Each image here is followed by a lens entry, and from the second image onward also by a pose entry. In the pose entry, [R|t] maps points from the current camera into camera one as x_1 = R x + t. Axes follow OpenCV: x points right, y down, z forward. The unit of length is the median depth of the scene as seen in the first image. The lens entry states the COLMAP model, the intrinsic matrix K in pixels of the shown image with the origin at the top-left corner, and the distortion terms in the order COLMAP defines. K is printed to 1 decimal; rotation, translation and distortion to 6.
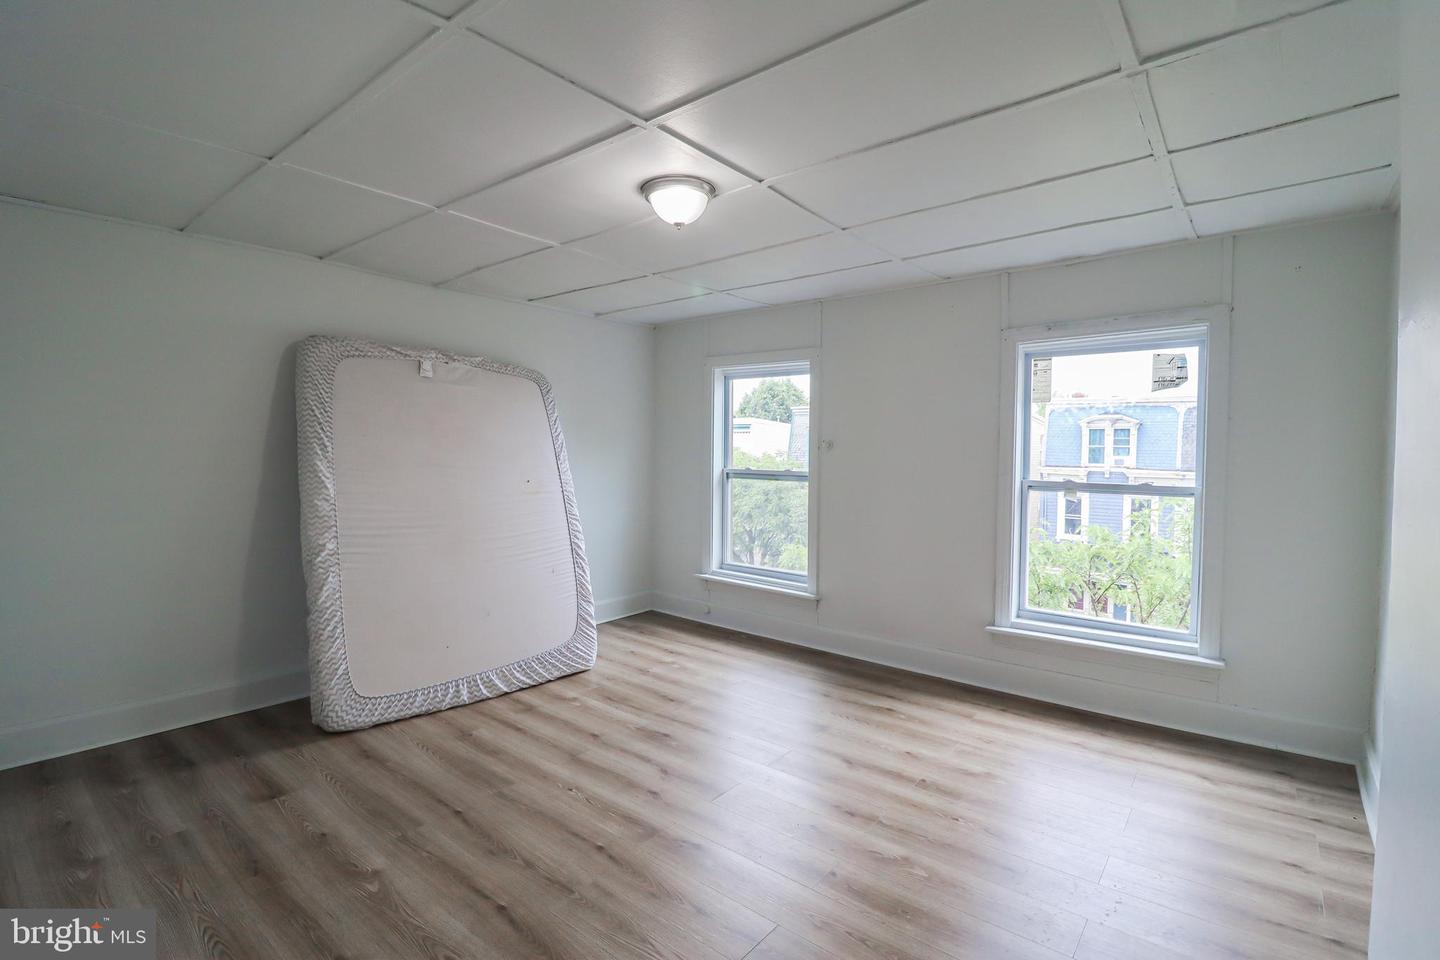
lens RADIAL K [[663.6, 0, 734.9], [0, 663.6, 465.5], [0, 0, 1]] dist [0.001216, -0.014147]
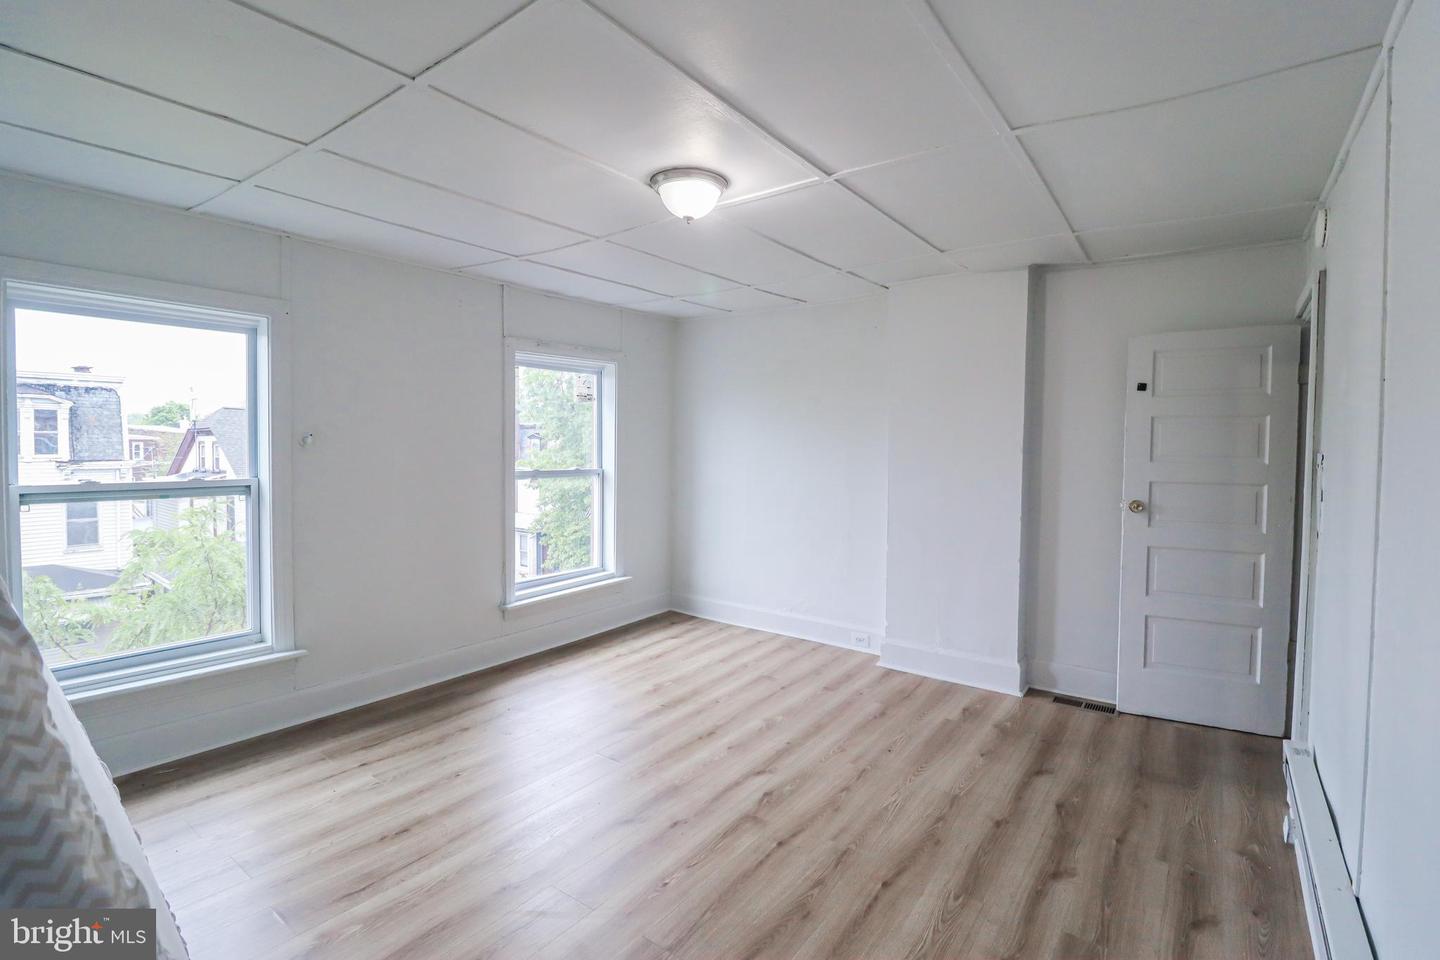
lens RADIAL K [[663.6, 0, 734.9], [0, 663.6, 465.5], [0, 0, 1]] dist [0.001216, -0.014147]
pose [[-0.044475, -0.043436, 0.998066, -0.802044], [0.017569, 0.998866, 0.044254, -0.035289], [-0.998856, 0.019504, -0.043662, 0.740052]]
